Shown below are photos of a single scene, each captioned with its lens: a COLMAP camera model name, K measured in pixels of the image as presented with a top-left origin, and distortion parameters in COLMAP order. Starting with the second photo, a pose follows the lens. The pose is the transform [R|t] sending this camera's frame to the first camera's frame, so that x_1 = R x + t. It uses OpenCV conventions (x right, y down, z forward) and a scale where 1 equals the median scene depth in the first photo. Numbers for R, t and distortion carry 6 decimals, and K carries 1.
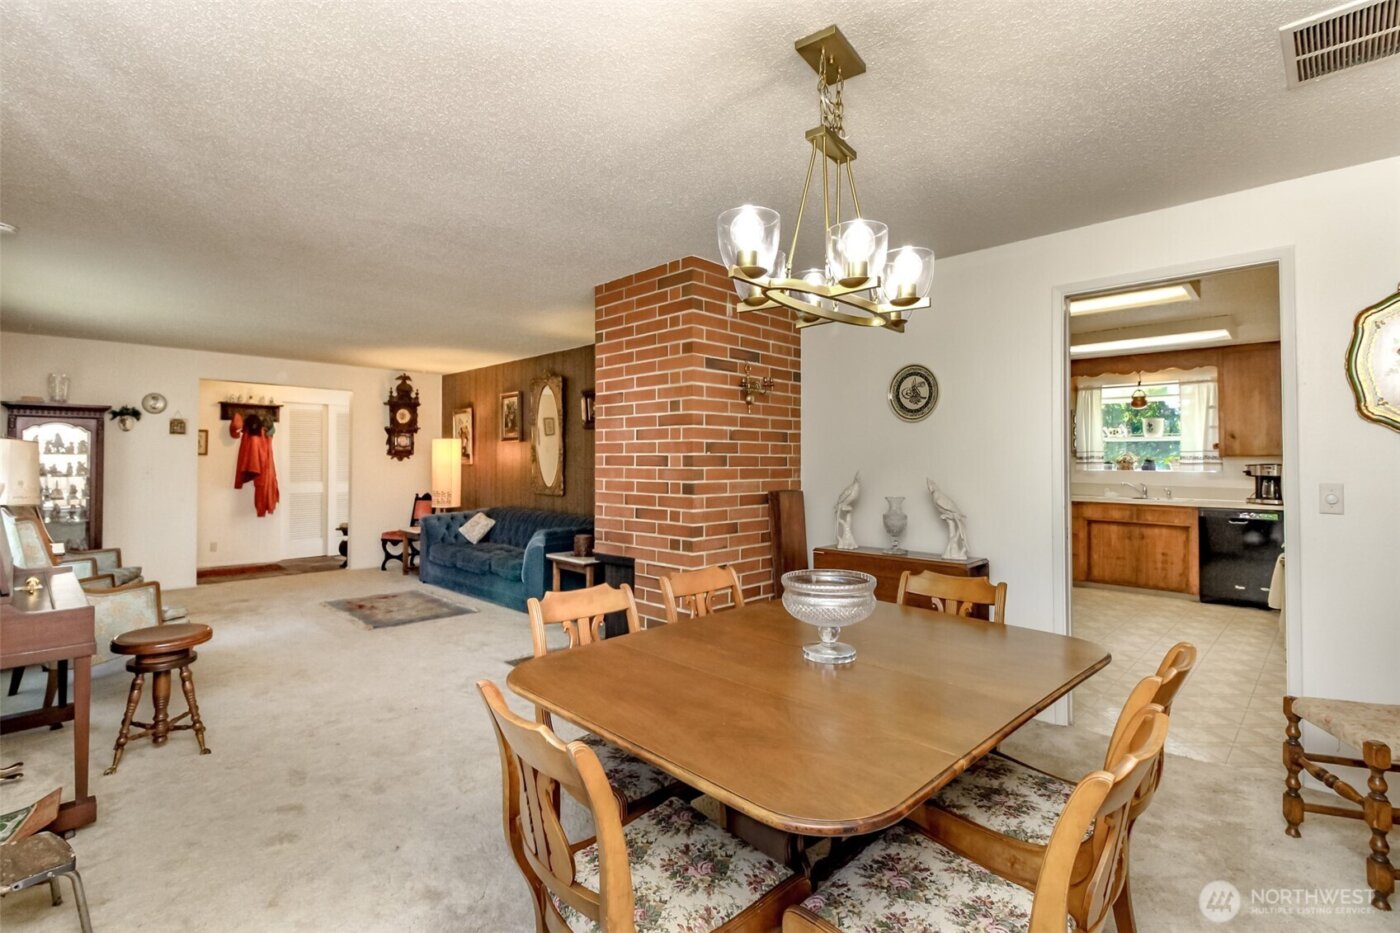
lens RADIAL K [[635.5, 0, 699.5], [0, 635.5, 447.3], [0, 0, 1]] dist [-0.000899, -0.001326]
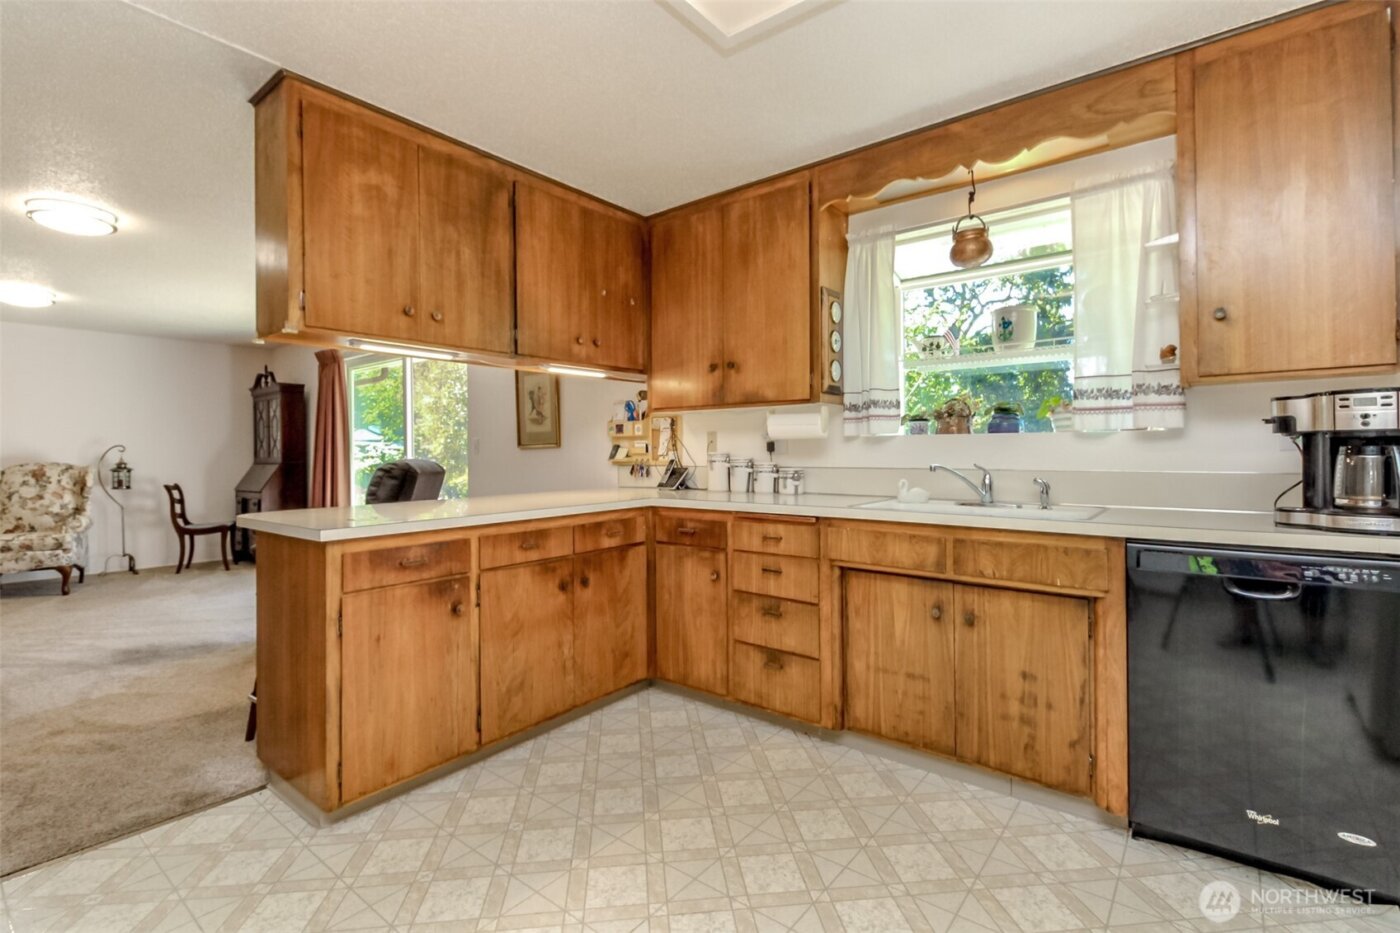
lens RADIAL K [[635.5, 0, 699.5], [0, 635.5, 447.3], [0, 0, 1]] dist [-0.000899, -0.001326]
pose [[0.995022, -0.011555, 0.098981, 0.519615], [0.010010, 0.999821, 0.016085, 0.040424], [-0.099149, -0.015014, 0.994959, 0.674714]]
